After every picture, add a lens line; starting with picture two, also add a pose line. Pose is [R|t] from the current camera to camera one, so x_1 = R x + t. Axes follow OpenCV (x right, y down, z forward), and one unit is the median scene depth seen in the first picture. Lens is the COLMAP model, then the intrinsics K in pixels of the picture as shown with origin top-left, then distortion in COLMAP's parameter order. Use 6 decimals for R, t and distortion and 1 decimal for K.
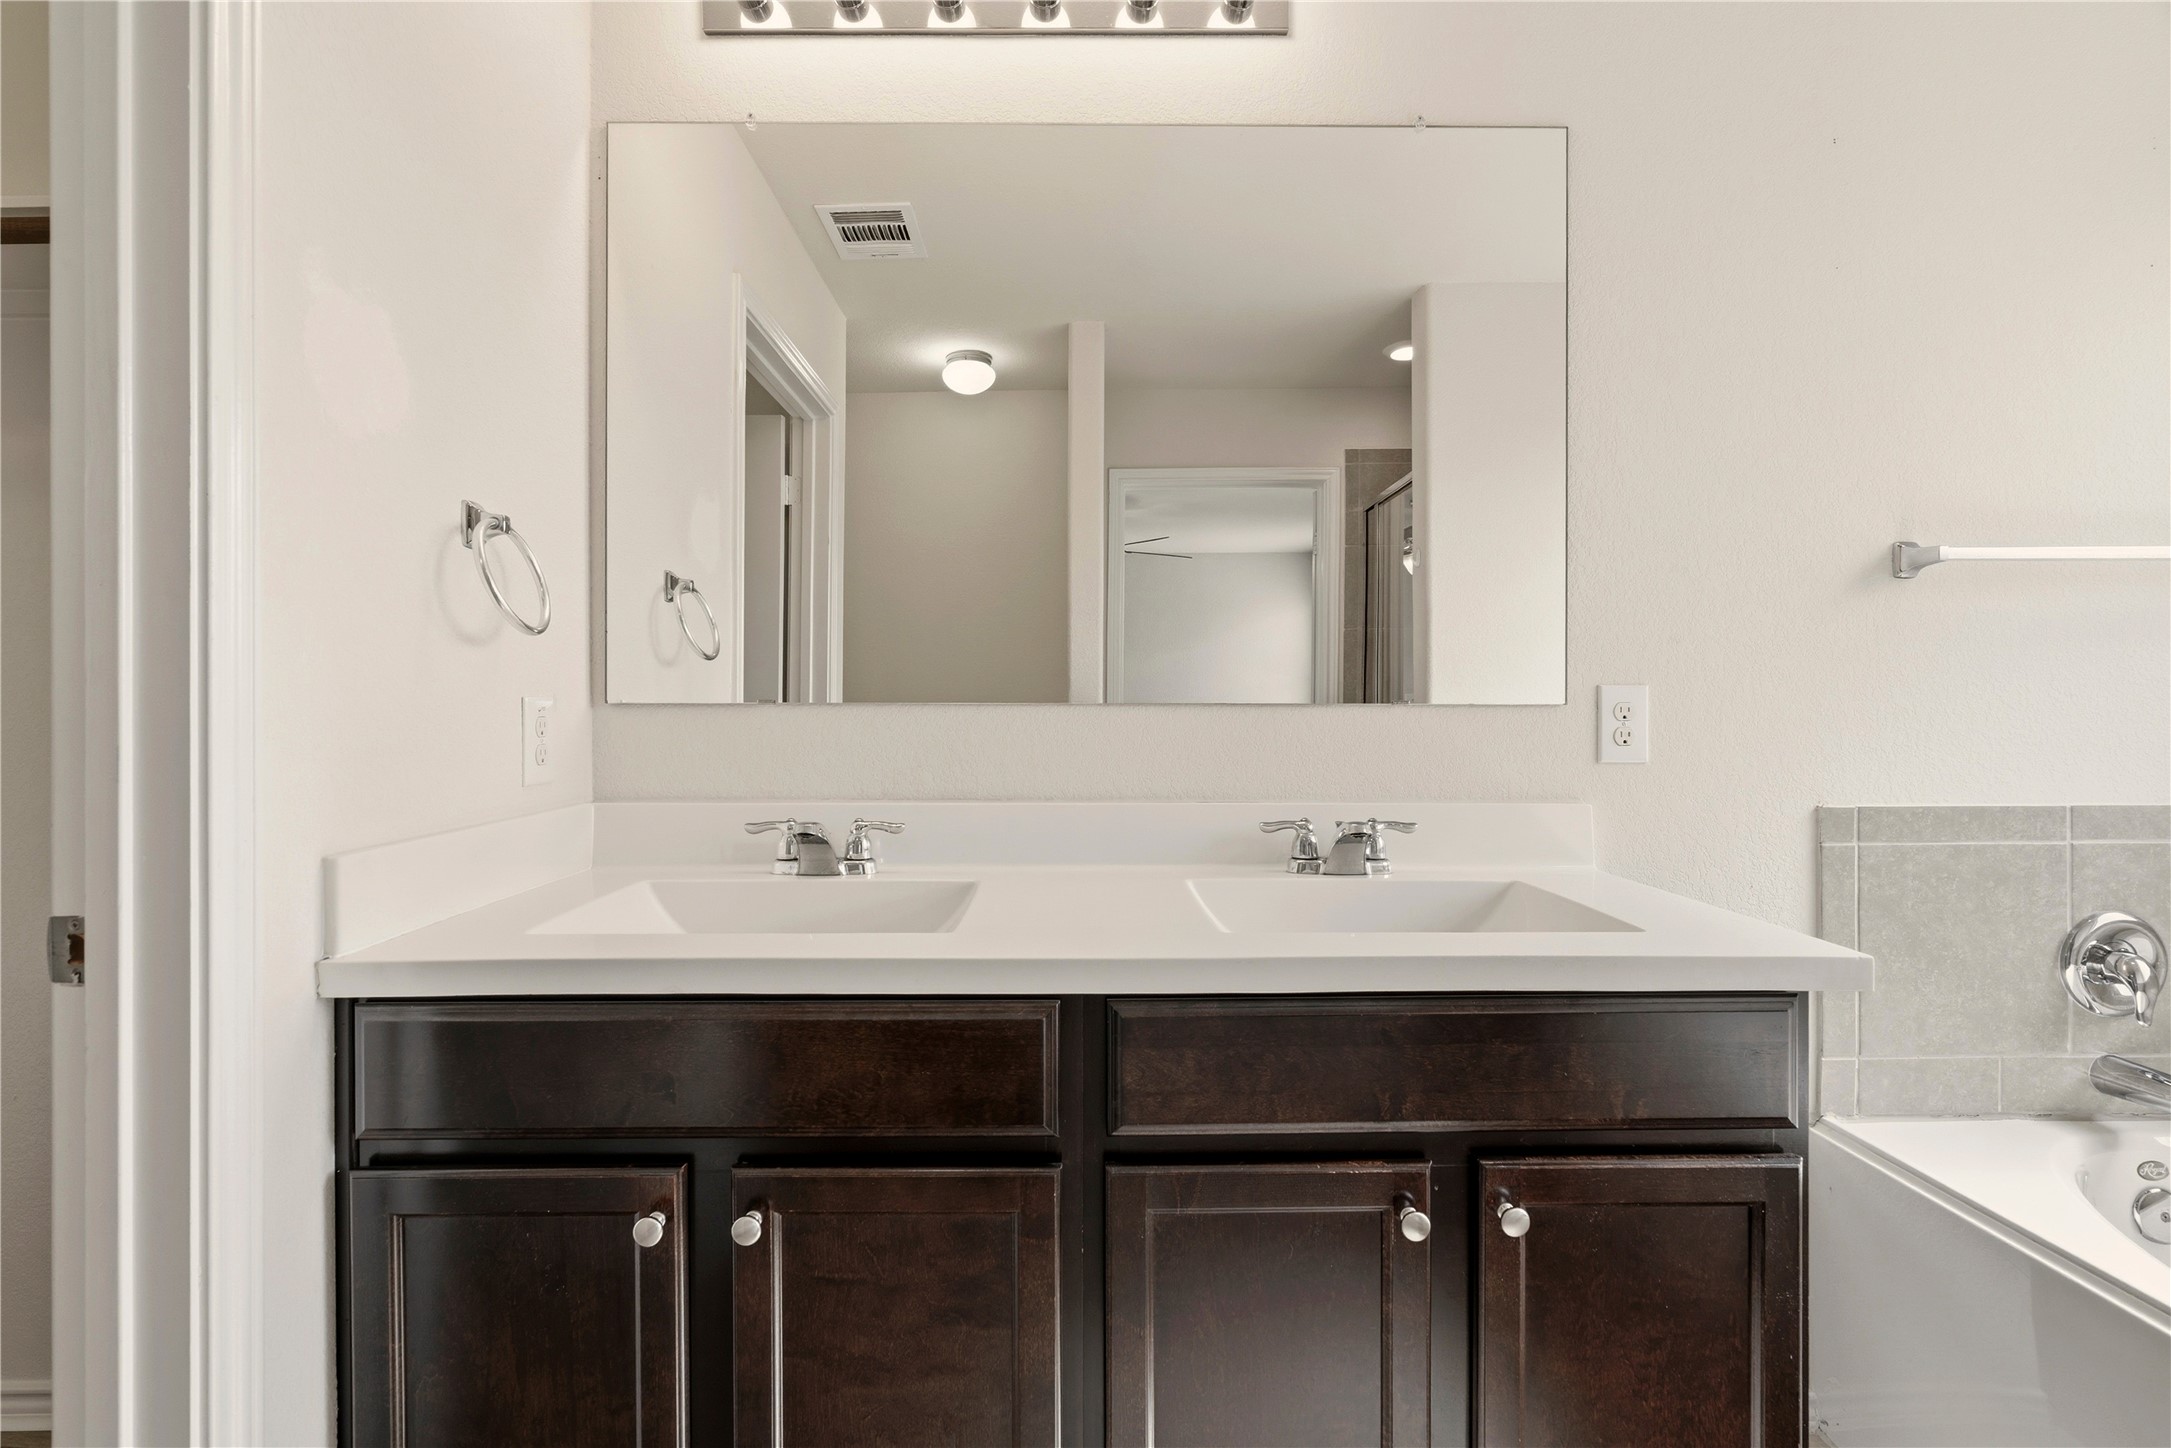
lens RADIAL K [[995.3, 0, 1081.8], [0, 995.3, 720.2], [0, 0, 1]] dist [-0.001572, 0.000249]
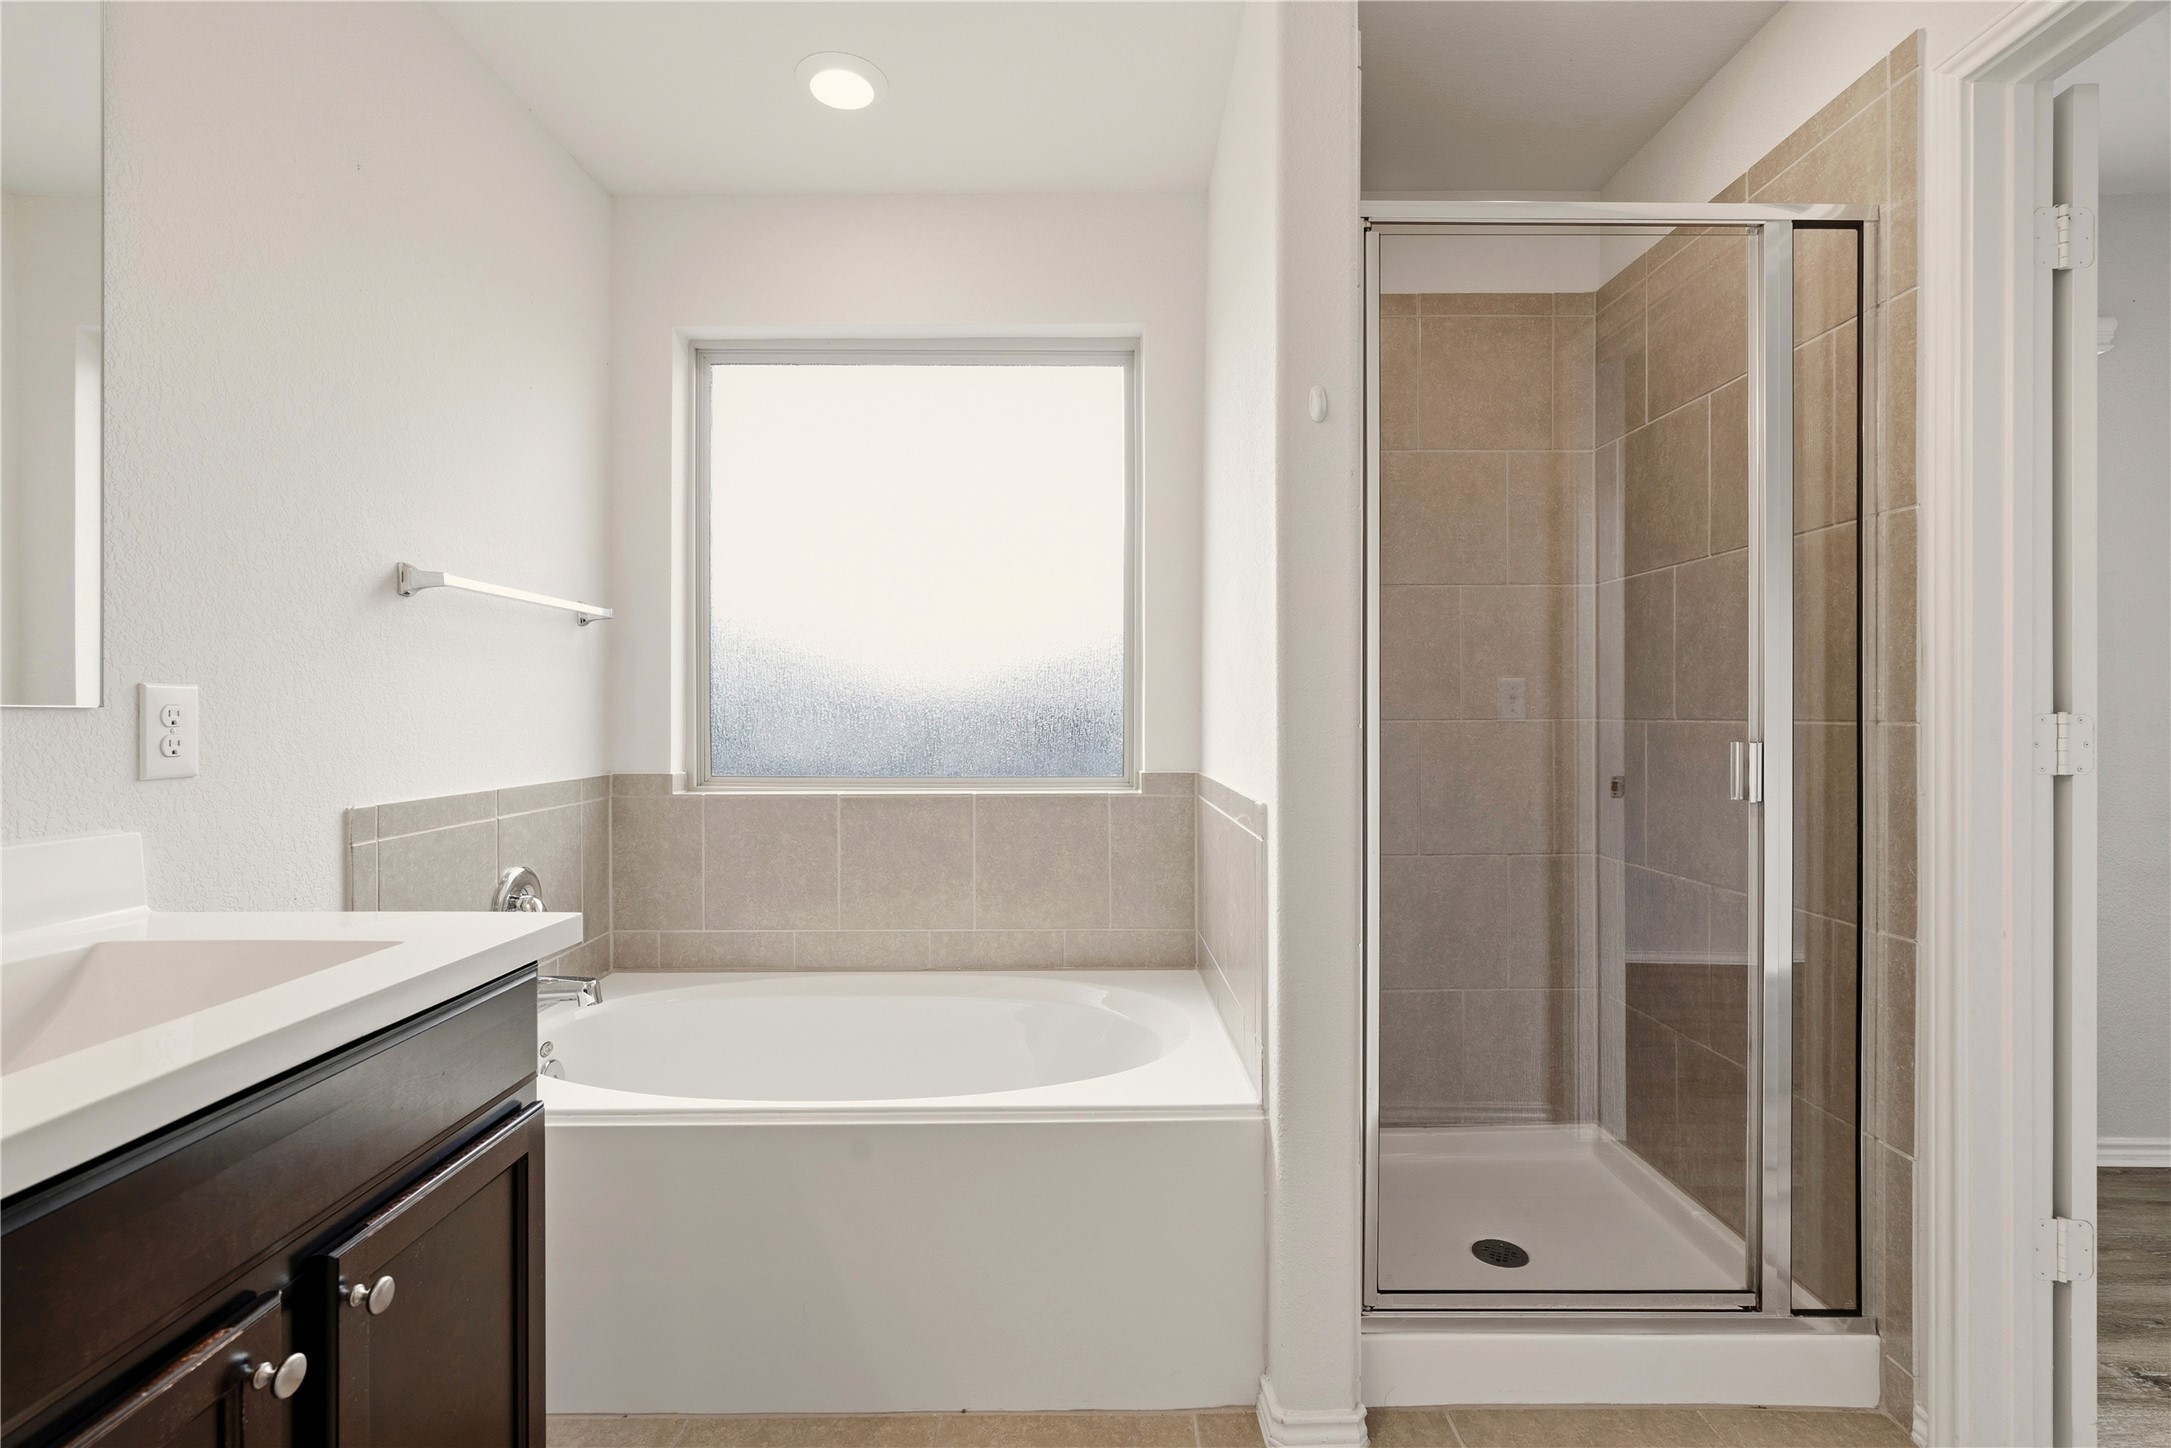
lens RADIAL K [[995.3, 0, 1081.8], [0, 995.3, 720.2], [0, 0, 1]] dist [-0.001572, 0.000249]
pose [[0.013948, -0.004467, 0.999893, -0.273128], [0.007833, 0.999960, 0.004358, -0.002712], [-0.999872, 0.007771, 0.013983, 0.229704]]
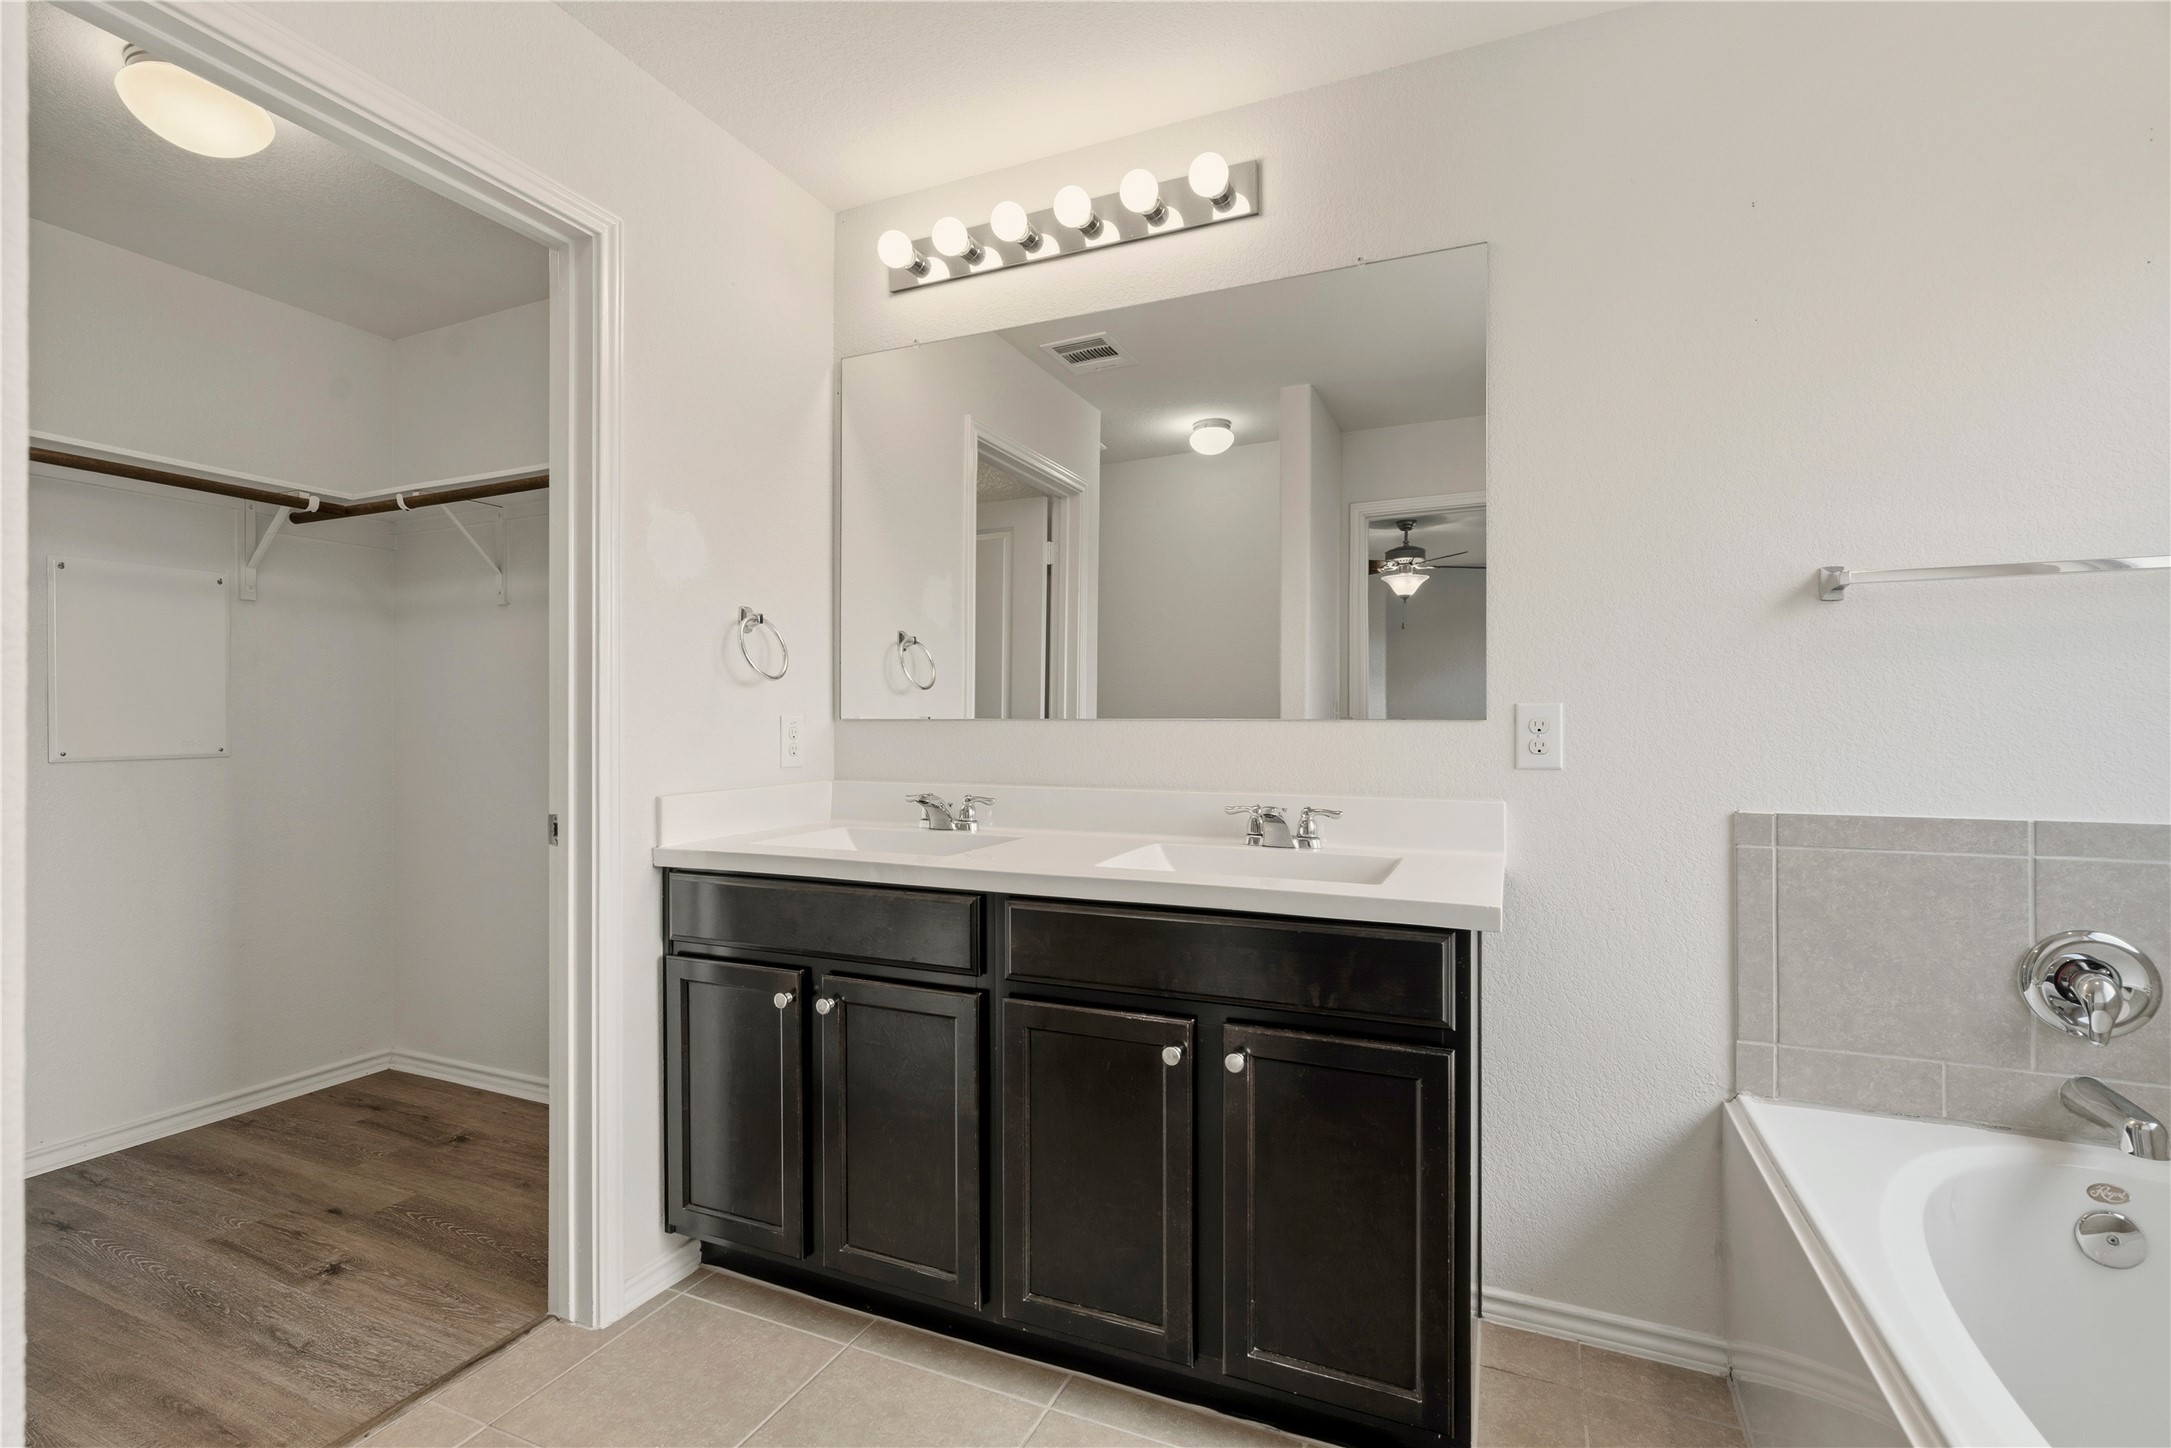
lens RADIAL K [[985.7, 0, 1078.4], [0, 985.7, 733.5], [0, 0, 1]] dist [-0.004094, -0.000172]
pose [[0.910964, 0.005097, -0.412455, 0.528489], [-0.005742, 0.999983, -0.000324, 0.004396], [0.412447, 0.002664, 0.910978, -0.291864]]
